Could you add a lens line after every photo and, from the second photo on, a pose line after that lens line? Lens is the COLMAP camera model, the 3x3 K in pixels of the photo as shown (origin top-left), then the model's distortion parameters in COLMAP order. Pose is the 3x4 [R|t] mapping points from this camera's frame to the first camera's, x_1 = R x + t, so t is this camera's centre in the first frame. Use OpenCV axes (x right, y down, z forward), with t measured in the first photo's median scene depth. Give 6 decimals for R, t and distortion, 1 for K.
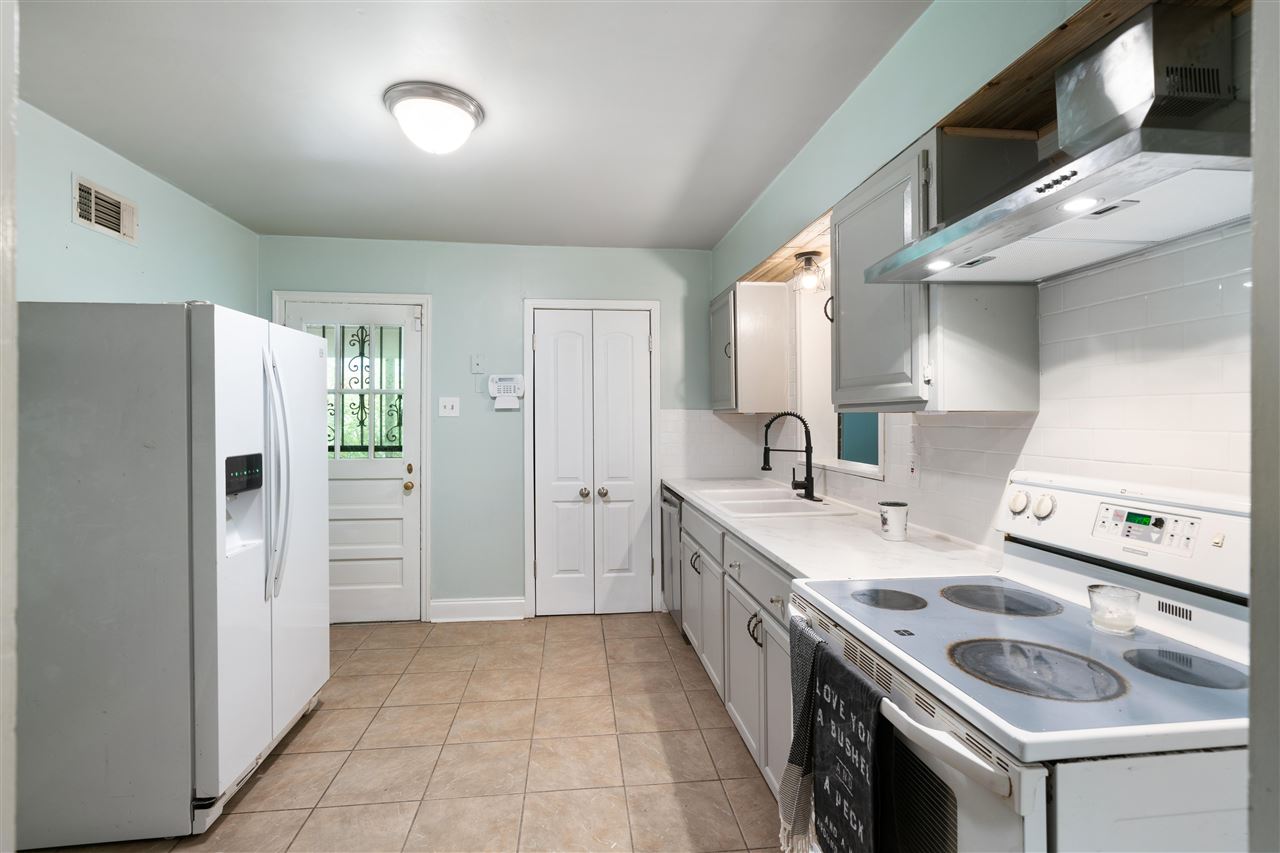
lens RADIAL K [[584.1, 0, 638.2], [0, 584.1, 420.3], [0, 0, 1]] dist [0.001380, 0.000872]
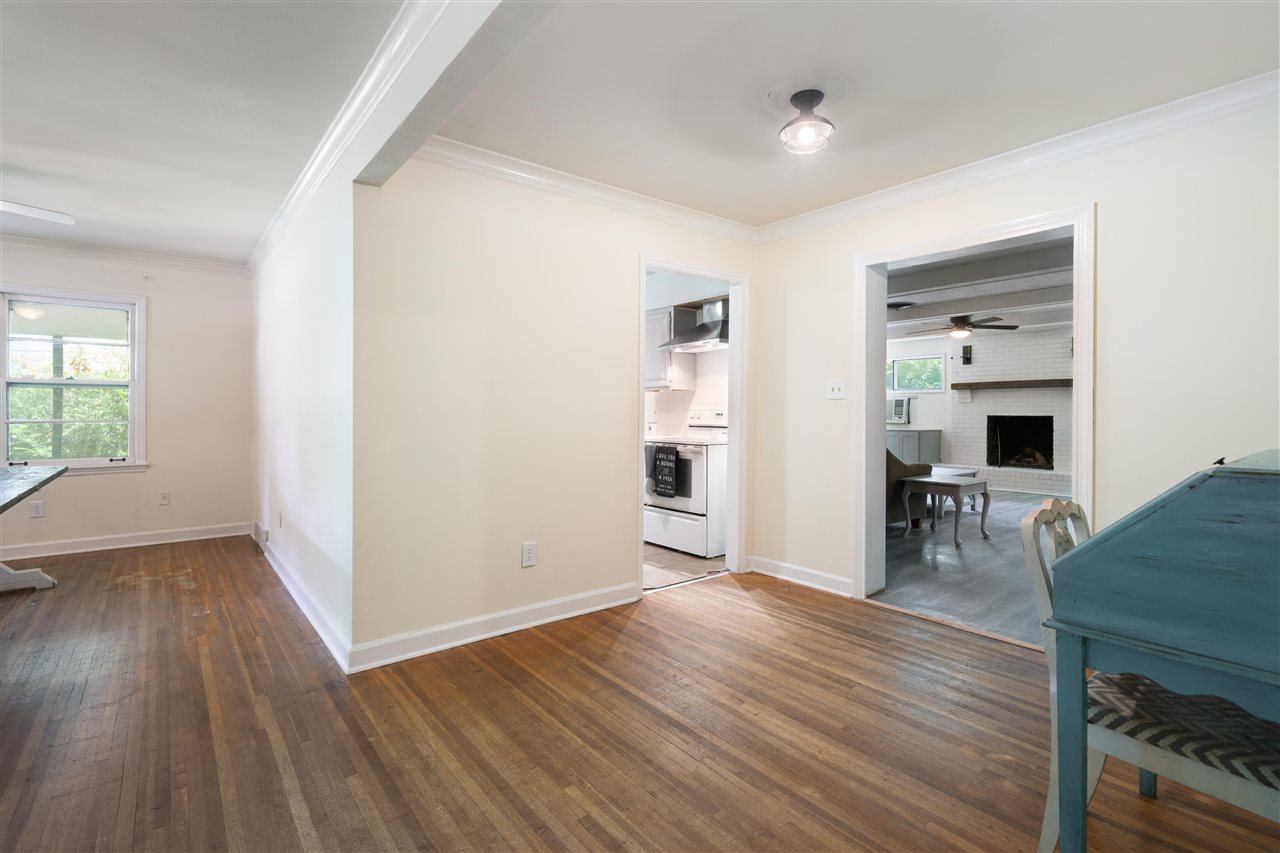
lens RADIAL K [[584.1, 0, 637.5], [0, 584.1, 418.1], [0, 0, 1]] dist [0.001380, 0.000872]
pose [[0.842833, -0.003986, 0.538160, -1.482565], [-0.003717, 0.999906, 0.013226, 0.106344], [-0.538162, -0.013148, 0.842739, -1.743163]]
